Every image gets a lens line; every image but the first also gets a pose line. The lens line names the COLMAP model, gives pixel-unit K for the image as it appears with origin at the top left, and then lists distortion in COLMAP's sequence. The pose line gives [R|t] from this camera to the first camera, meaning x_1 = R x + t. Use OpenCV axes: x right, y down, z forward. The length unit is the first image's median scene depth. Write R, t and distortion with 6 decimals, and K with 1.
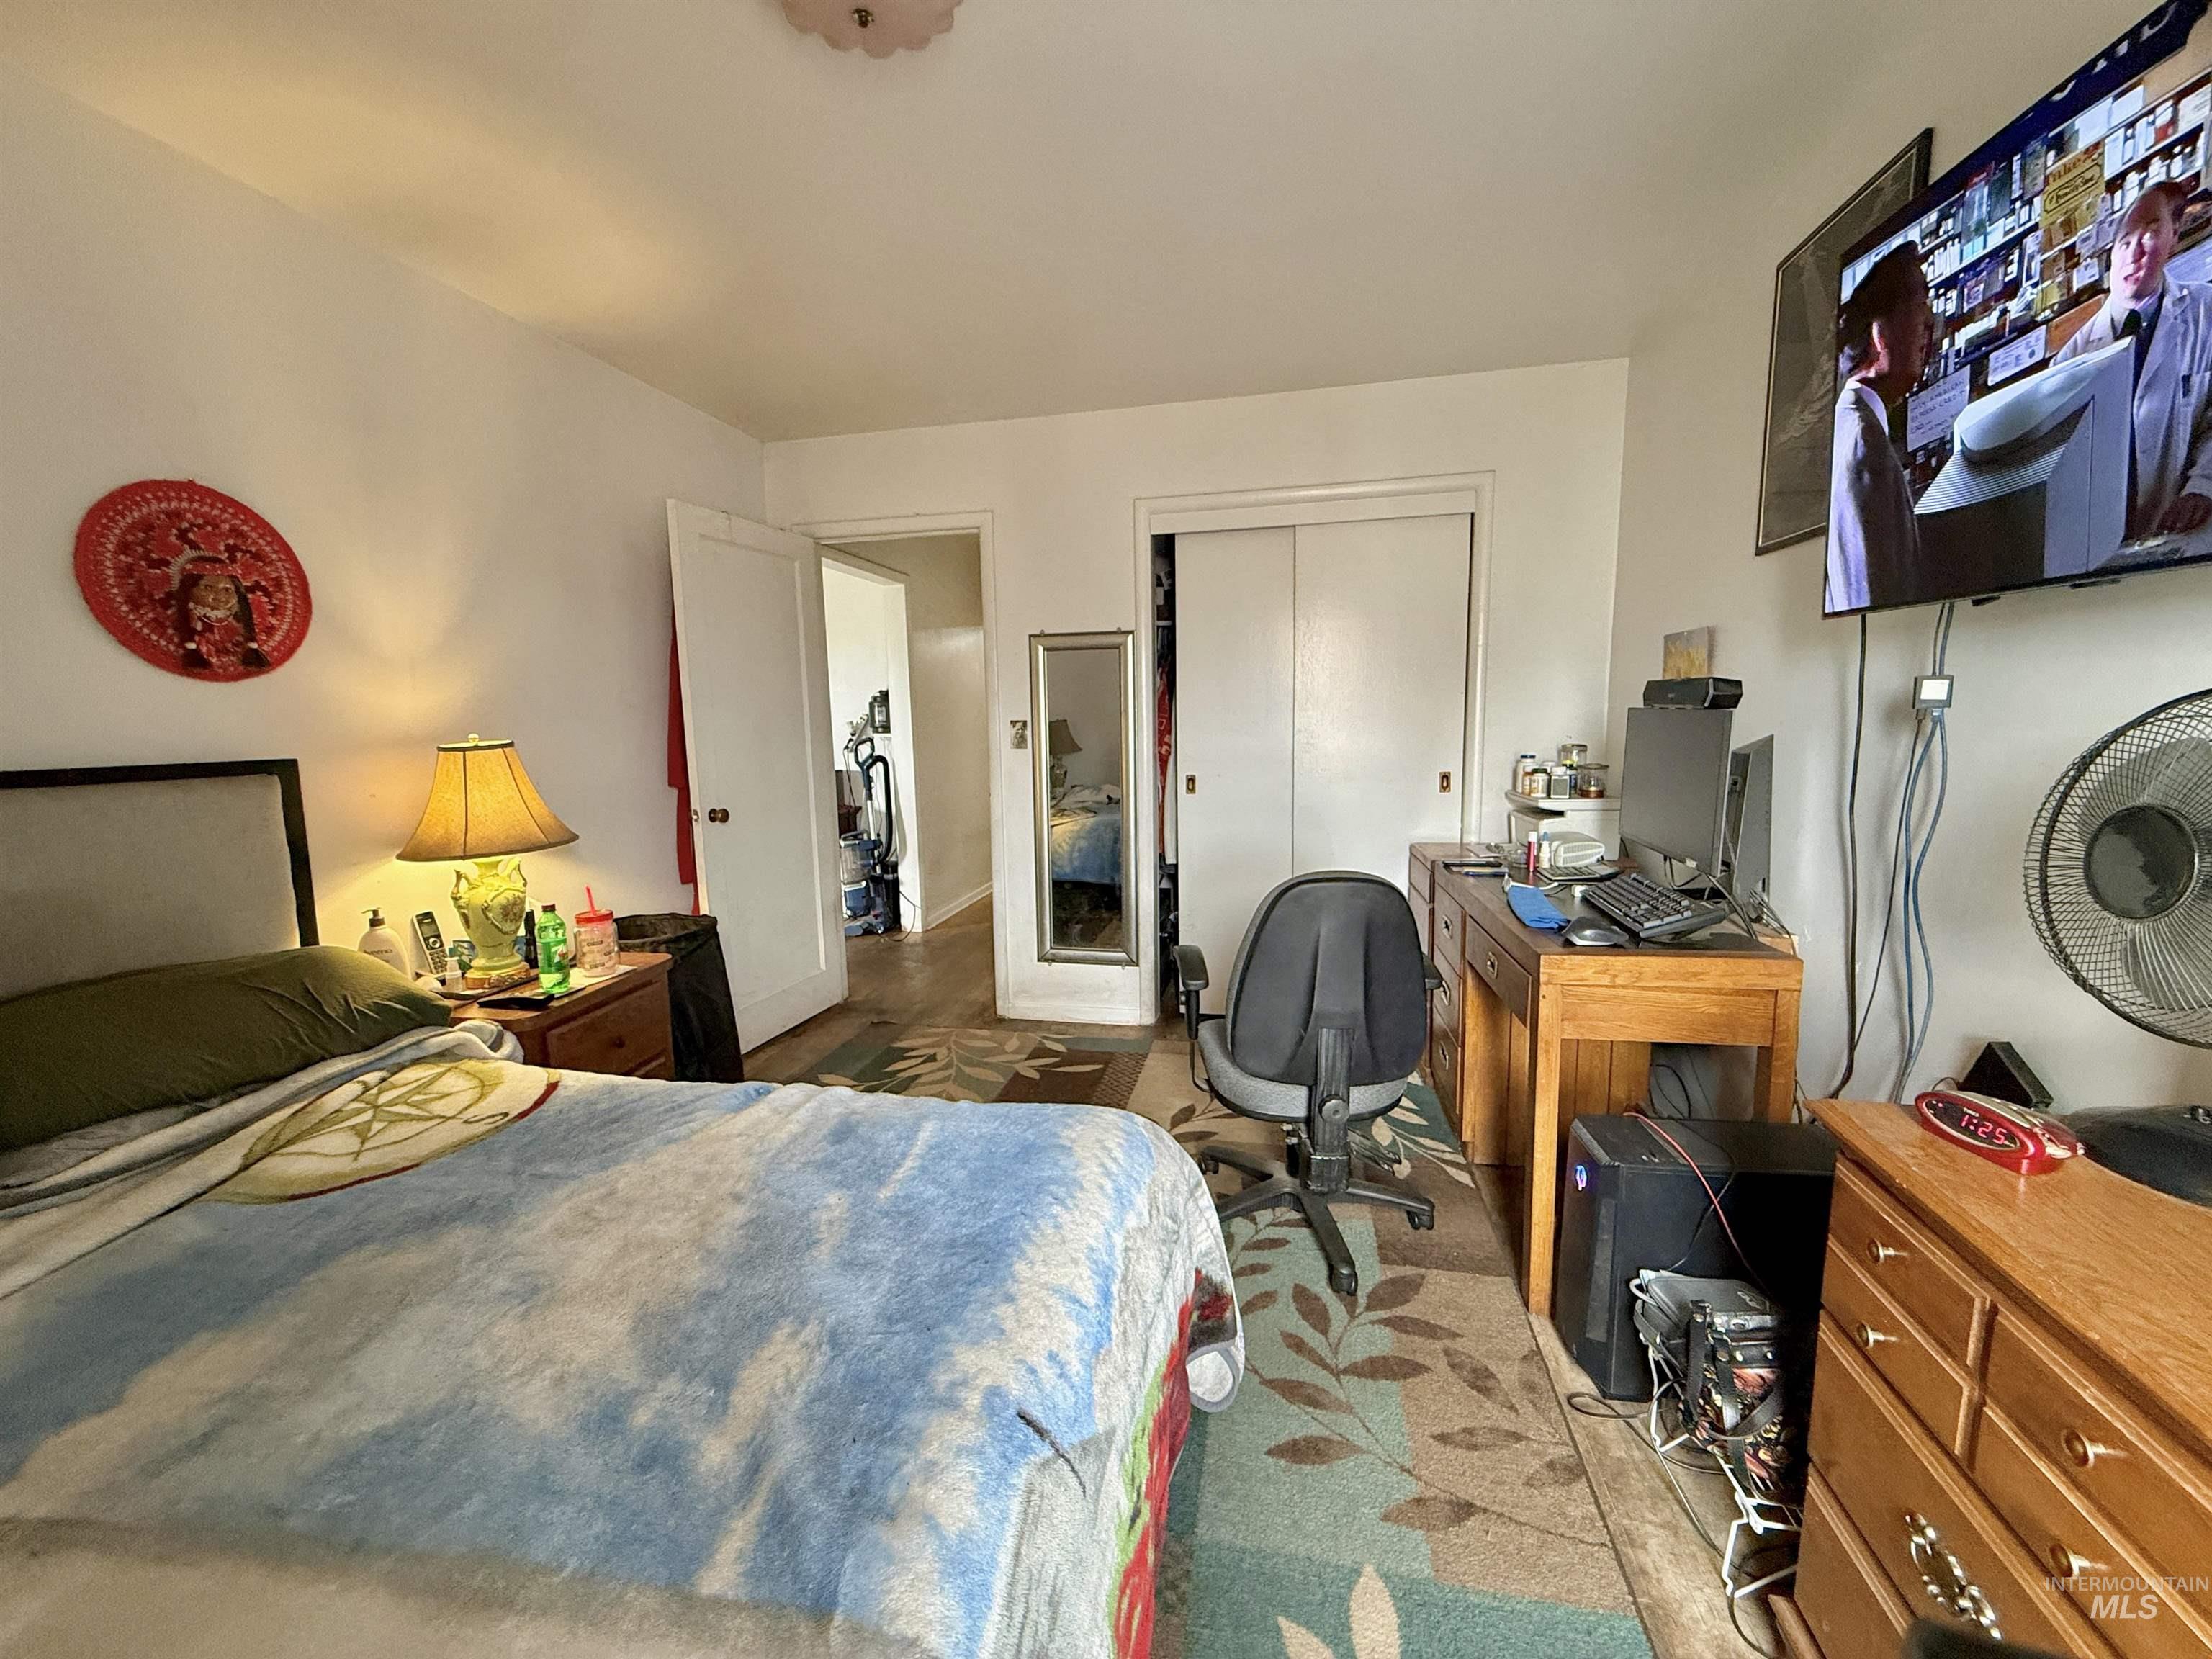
lens RADIAL K [[878.4, 0, 1105.9], [0, 878.4, 823.1], [0, 0, 1]] dist [-0.000265, -0.000435]
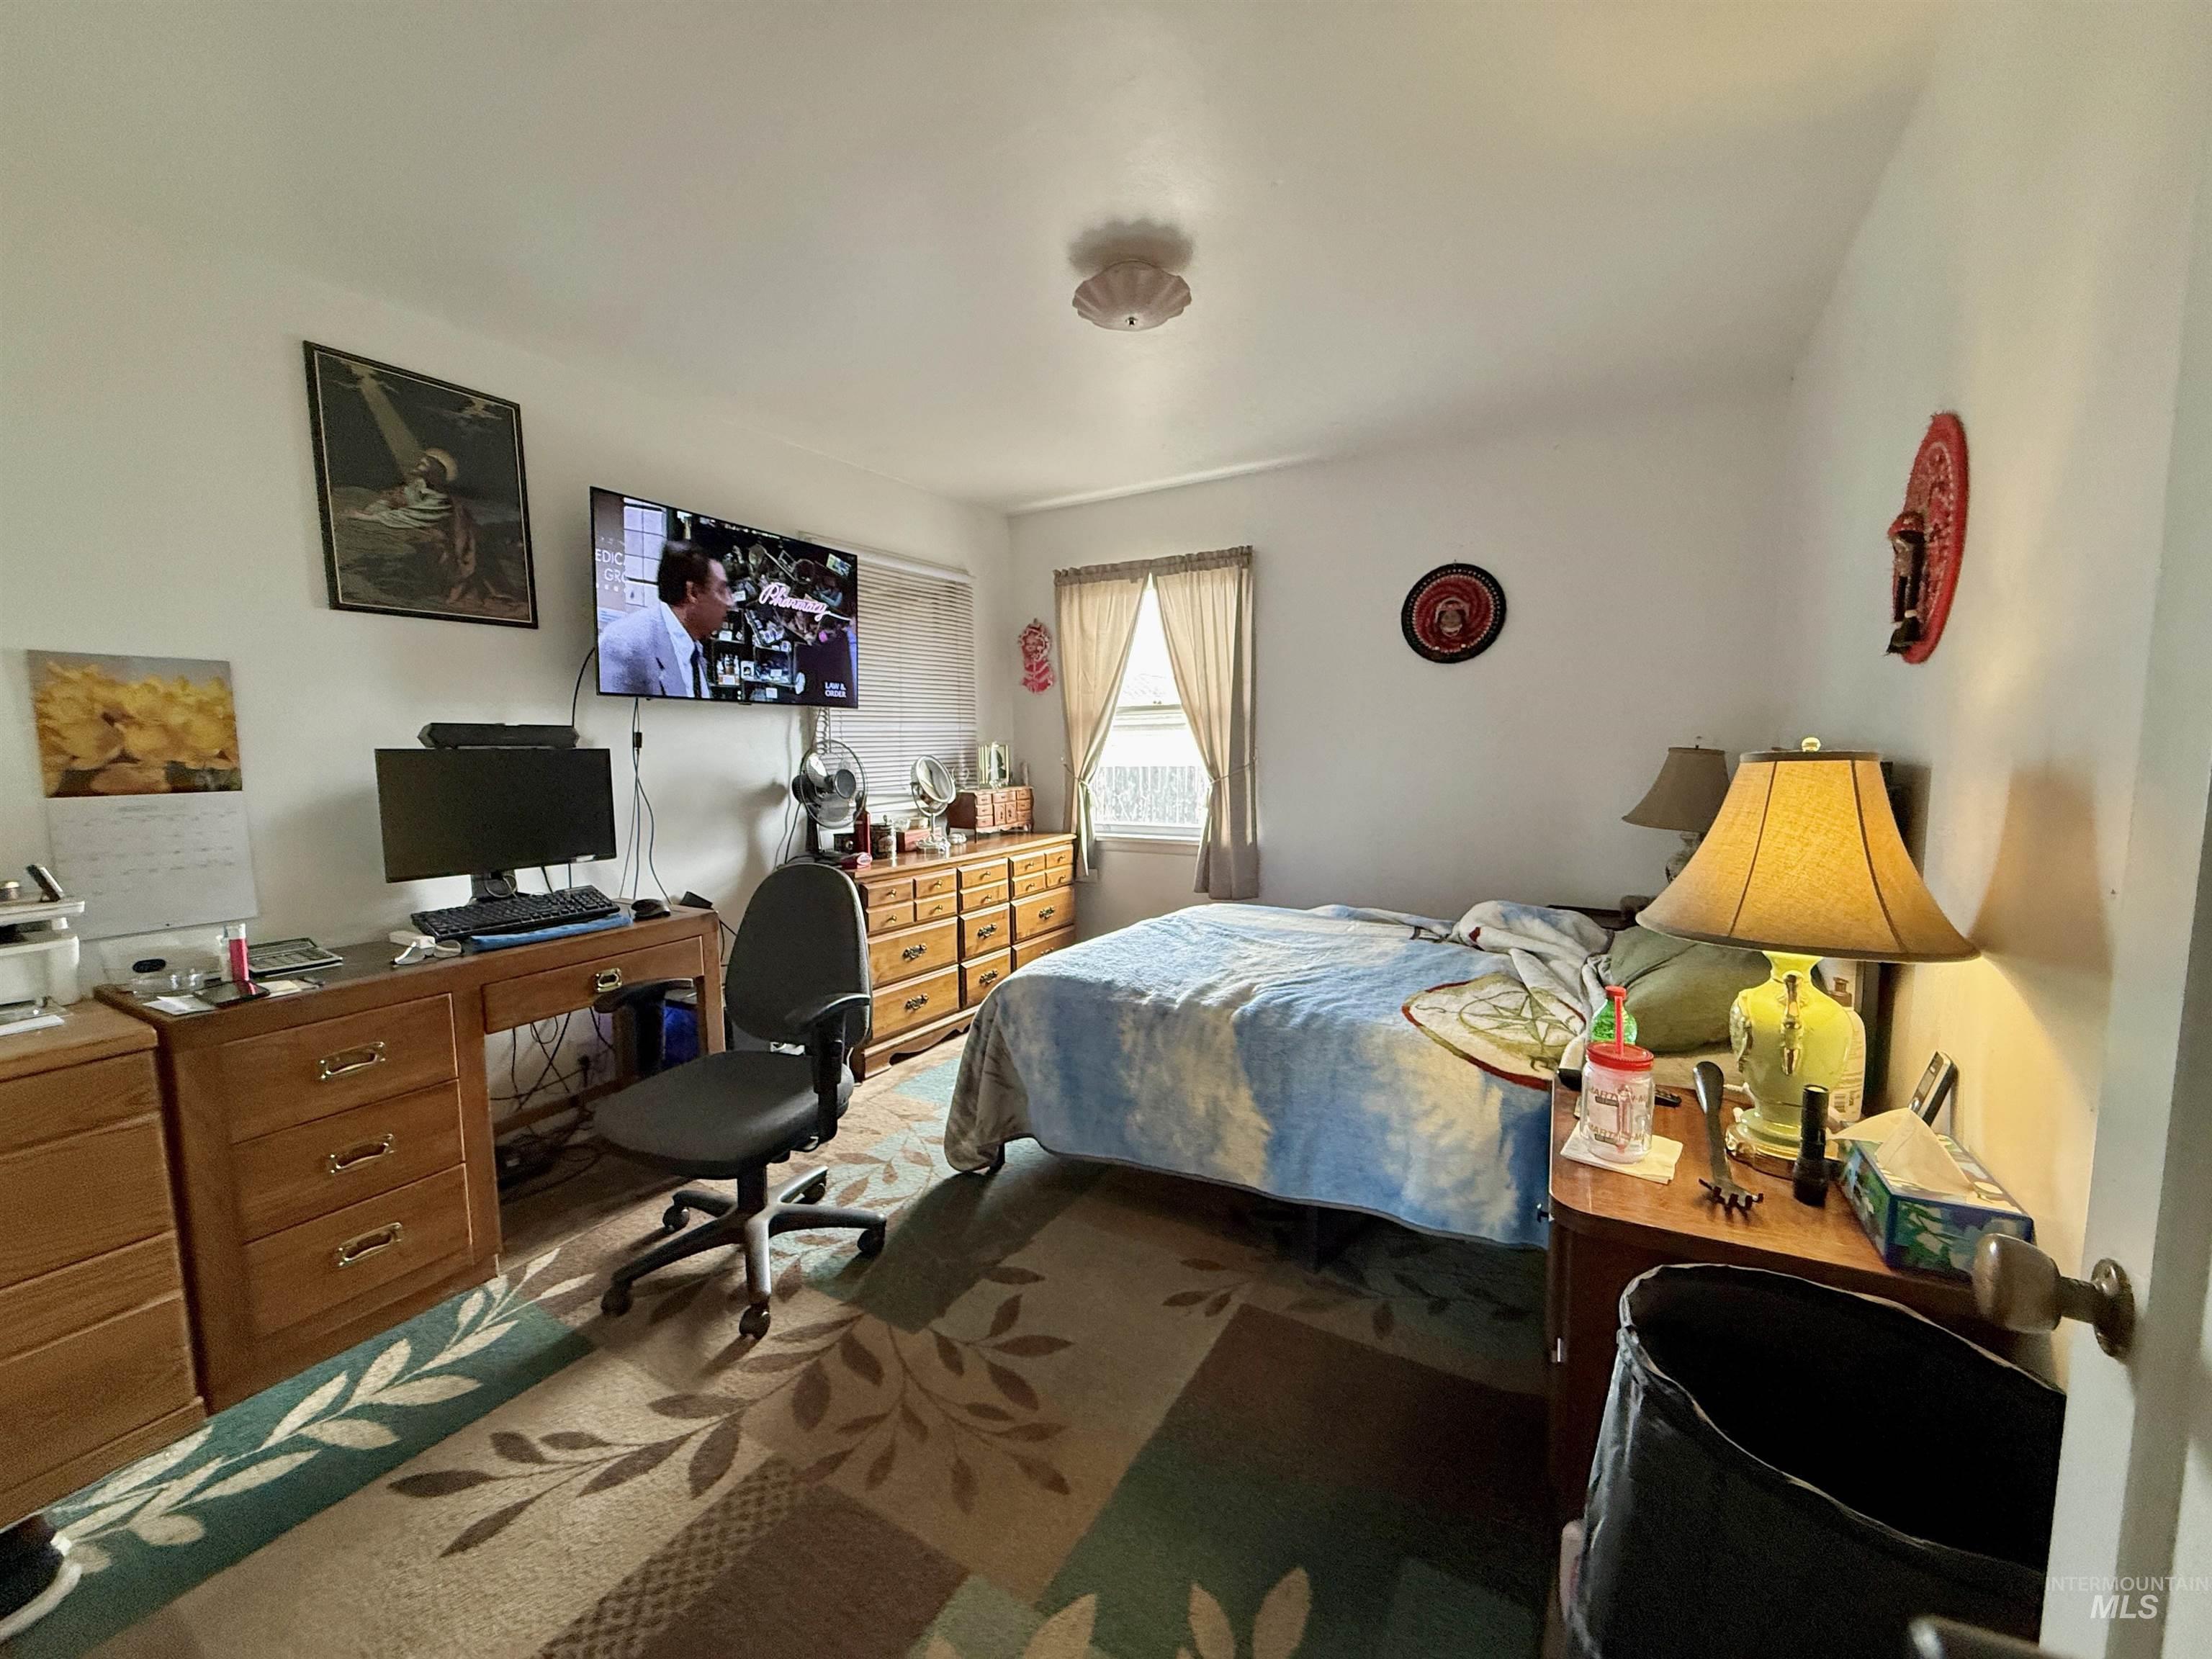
lens RADIAL K [[878.4, 0, 1110.7], [0, 878.4, 829.8], [0, 0, 1]] dist [-0.000265, -0.000435]
pose [[-0.945999, -0.002727, 0.324158, -0.431474], [0.071036, 0.973917, 0.215500, -0.179684], [-0.316290, 0.226890, -0.921131, 1.523603]]
